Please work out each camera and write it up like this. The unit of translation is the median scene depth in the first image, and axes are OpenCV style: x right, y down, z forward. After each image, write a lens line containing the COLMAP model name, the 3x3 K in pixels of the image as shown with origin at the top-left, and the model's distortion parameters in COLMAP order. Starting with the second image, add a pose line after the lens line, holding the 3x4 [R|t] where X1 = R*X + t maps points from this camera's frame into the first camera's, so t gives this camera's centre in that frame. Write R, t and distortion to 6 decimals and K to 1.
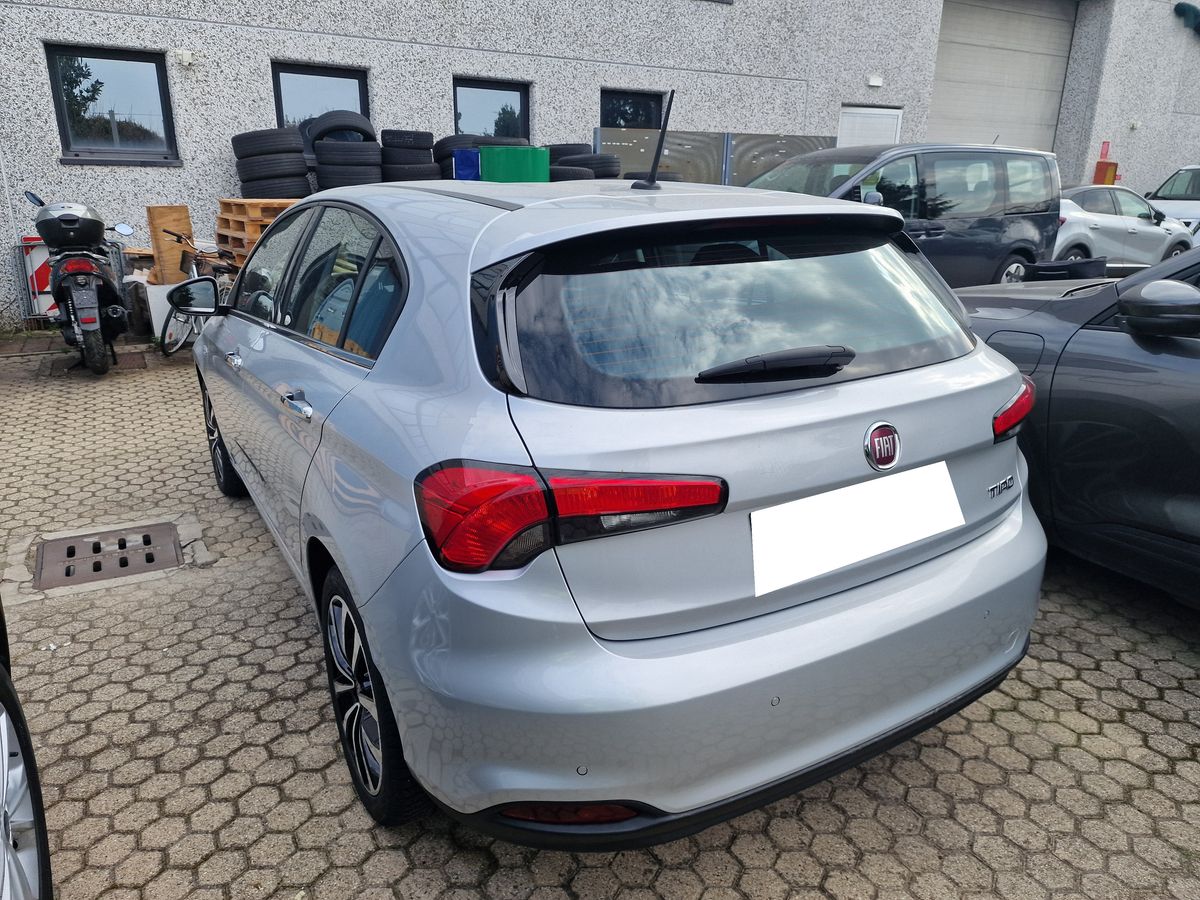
lens RADIAL K [[809.5, 0, 605.9], [0, 809.5, 452.6], [0, 0, 1]] dist [0.033189, -0.034352]
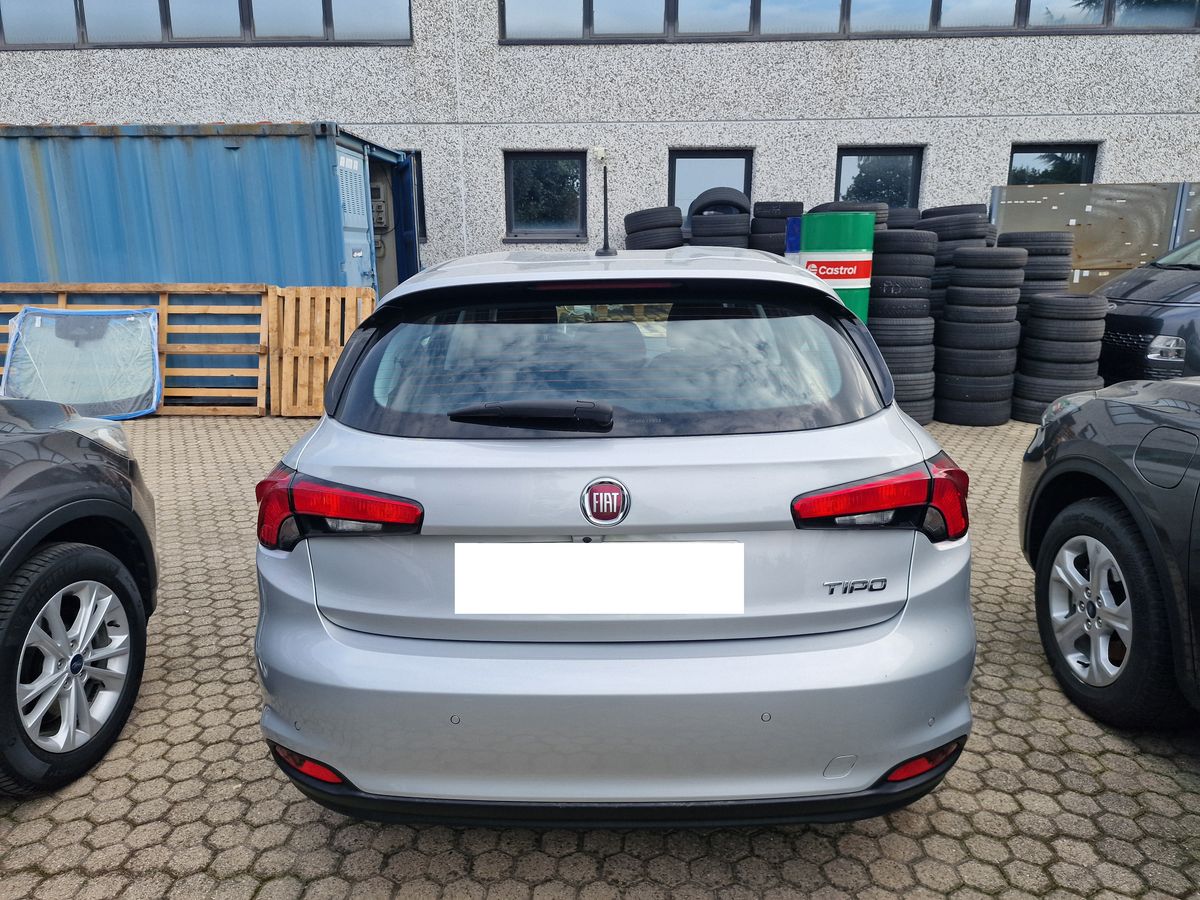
lens RADIAL K [[809.5, 0, 597.8], [0, 809.5, 449.9], [0, 0, 1]] dist [0.033189, -0.034352]
pose [[0.845649, 0.106719, -0.522961, 0.148687], [-0.147941, 0.988283, -0.037552, -0.005764], [0.512826, 0.109123, 0.851529, 0.023742]]
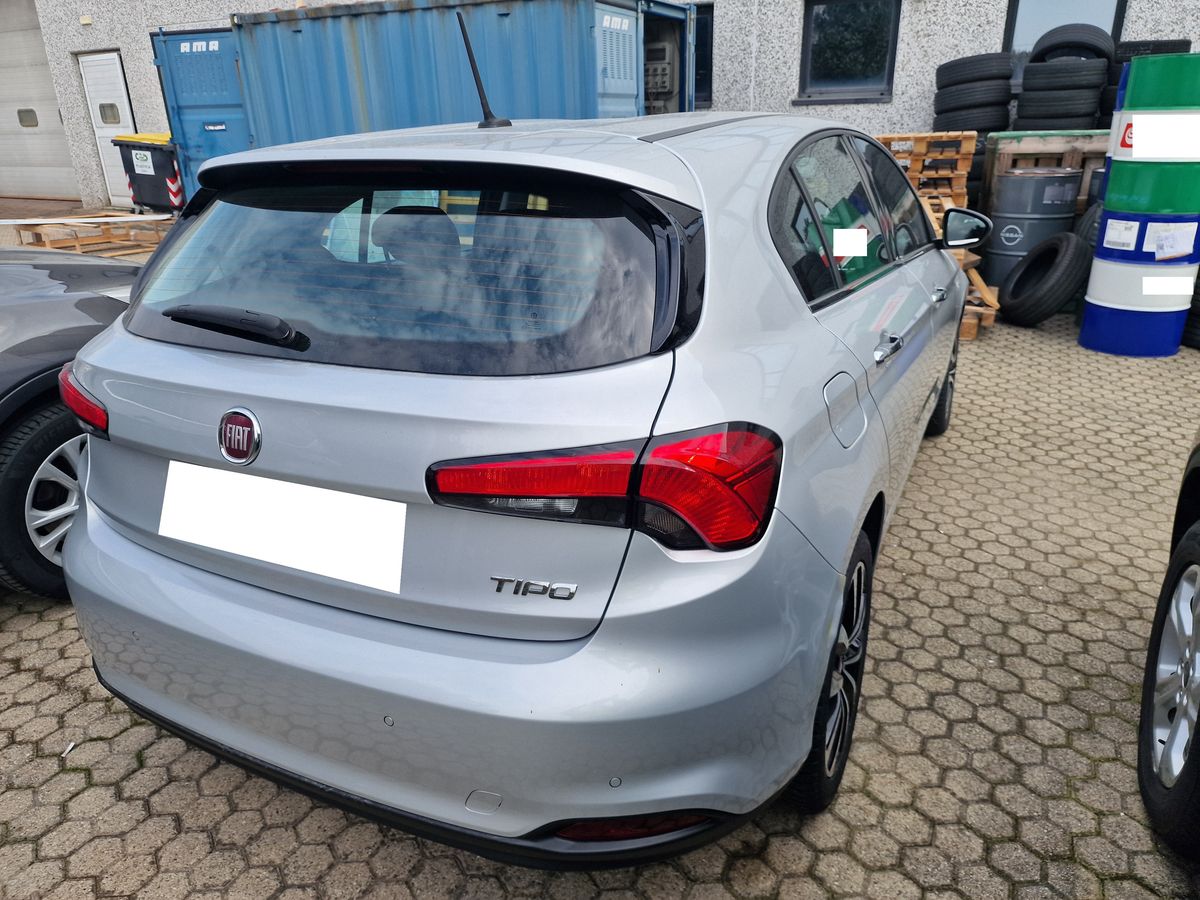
lens RADIAL K [[809.5, 0, 604.5], [0, 809.5, 443.7], [0, 0, 1]] dist [0.033189, -0.034352]
pose [[0.544160, 0.283822, -0.789516, 0.214840], [-0.232276, 0.955222, 0.183300, -0.042899], [0.806188, 0.083641, 0.585718, 0.141330]]
